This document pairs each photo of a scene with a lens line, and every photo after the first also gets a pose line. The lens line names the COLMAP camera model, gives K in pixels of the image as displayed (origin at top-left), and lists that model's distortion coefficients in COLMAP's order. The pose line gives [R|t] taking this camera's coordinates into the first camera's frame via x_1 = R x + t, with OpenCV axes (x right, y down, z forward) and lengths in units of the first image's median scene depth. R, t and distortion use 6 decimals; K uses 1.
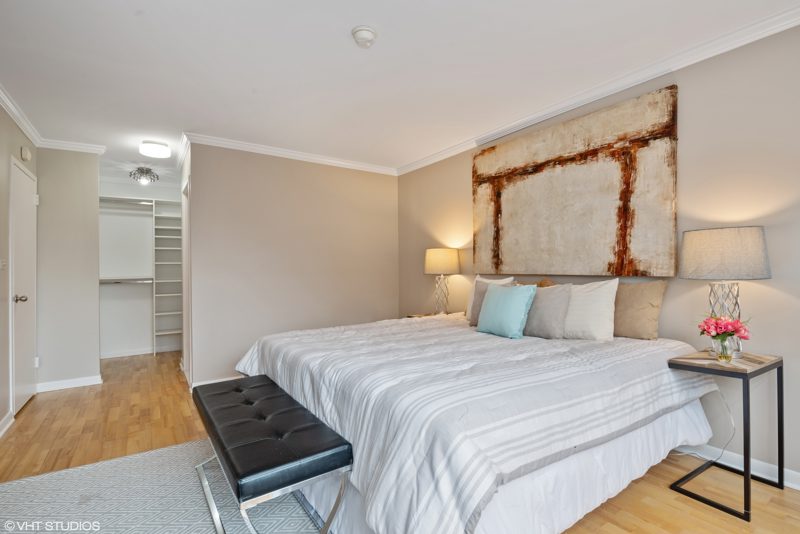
lens RADIAL K [[396.8, 0, 400.0], [0, 396.8, 267.0], [0, 0, 1]] dist [-0.001902, -0.000268]
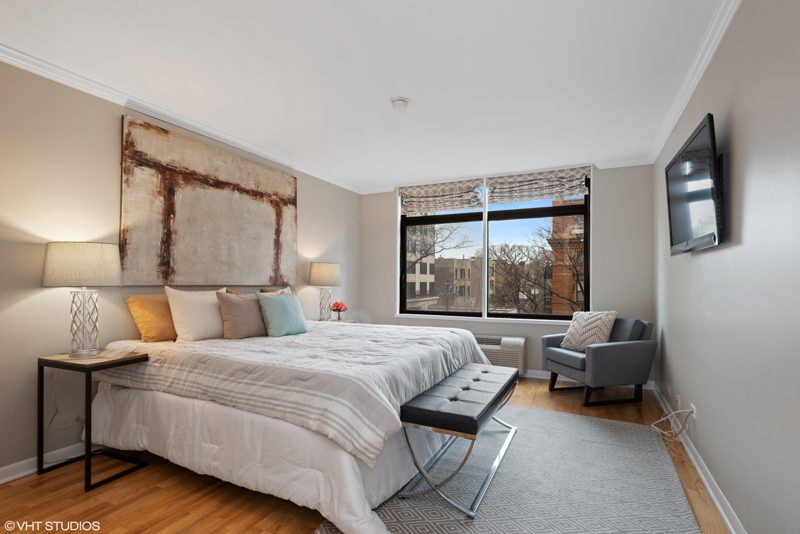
lens RADIAL K [[396.8, 0, 400.0], [0, 396.8, 267.0], [0, 0, 1]] dist [-0.001902, -0.000268]
pose [[-0.515195, 0.035436, 0.856340, -0.806651], [-0.008384, 0.998889, -0.046379, 0.015309], [-0.857032, -0.031074, -0.514325, 1.139934]]
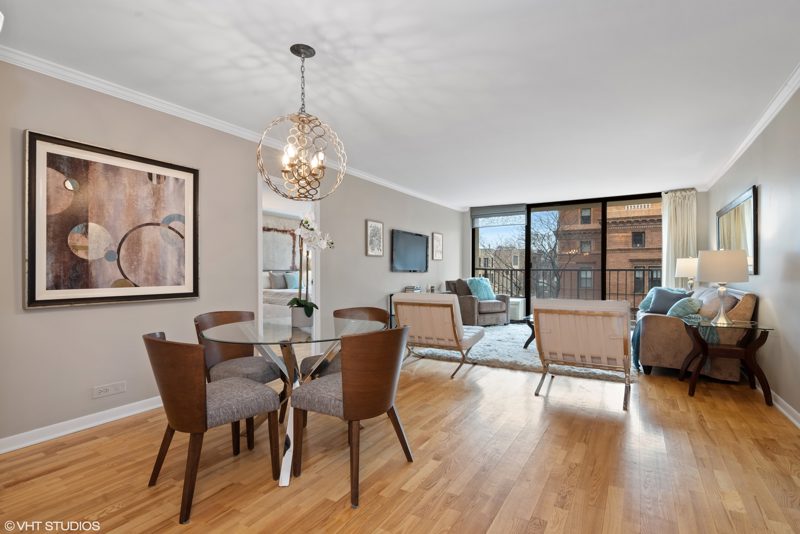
lens RADIAL K [[396.8, 0, 400.0], [0, 396.8, 267.0], [0, 0, 1]] dist [-0.001902, -0.000268]
pose [[-0.425858, 0.011634, 0.904715, -2.447644], [-0.006692, 0.999849, -0.016007, 0.035723], [-0.904765, -0.012871, -0.425716, 1.351780]]
